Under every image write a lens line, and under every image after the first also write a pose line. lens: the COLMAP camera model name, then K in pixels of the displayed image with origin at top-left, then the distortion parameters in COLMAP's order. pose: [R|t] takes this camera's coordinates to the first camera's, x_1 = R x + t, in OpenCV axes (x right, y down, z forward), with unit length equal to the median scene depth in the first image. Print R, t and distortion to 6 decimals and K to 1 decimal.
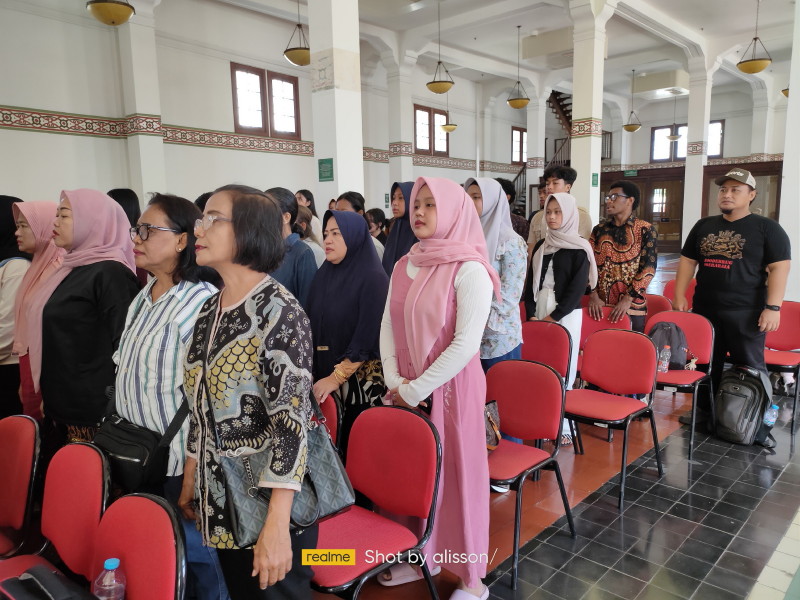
lens RADIAL K [[611.2, 0, 403.3], [0, 611.2, 302.6], [0, 0, 1]] dist [0.043460, -0.030328]
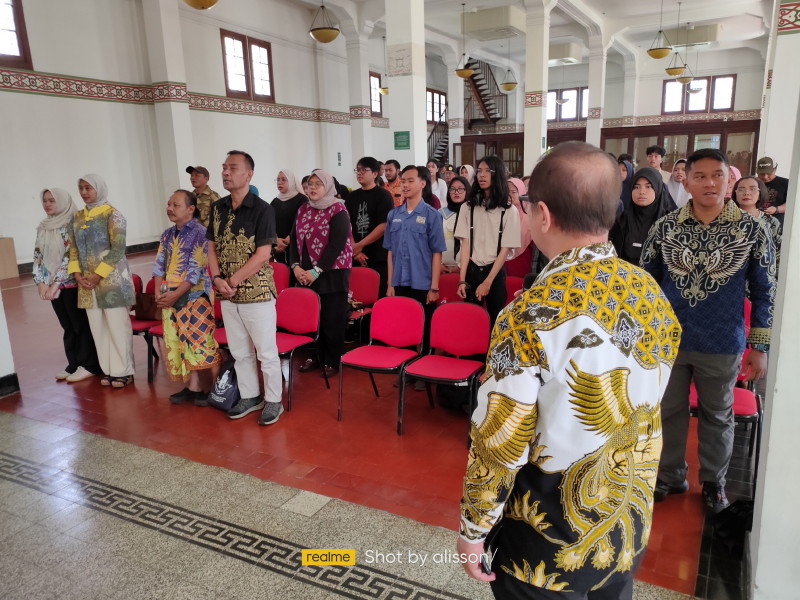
lens RADIAL K [[611.2, 0, 403.3], [0, 611.2, 302.6], [0, 0, 1]] dist [0.043460, -0.030328]
pose [[0.971689, -0.059683, 0.228603, -0.231188], [0.042441, 0.995922, 0.079615, 0.007473], [-0.232422, -0.067659, 0.970259, -0.128438]]
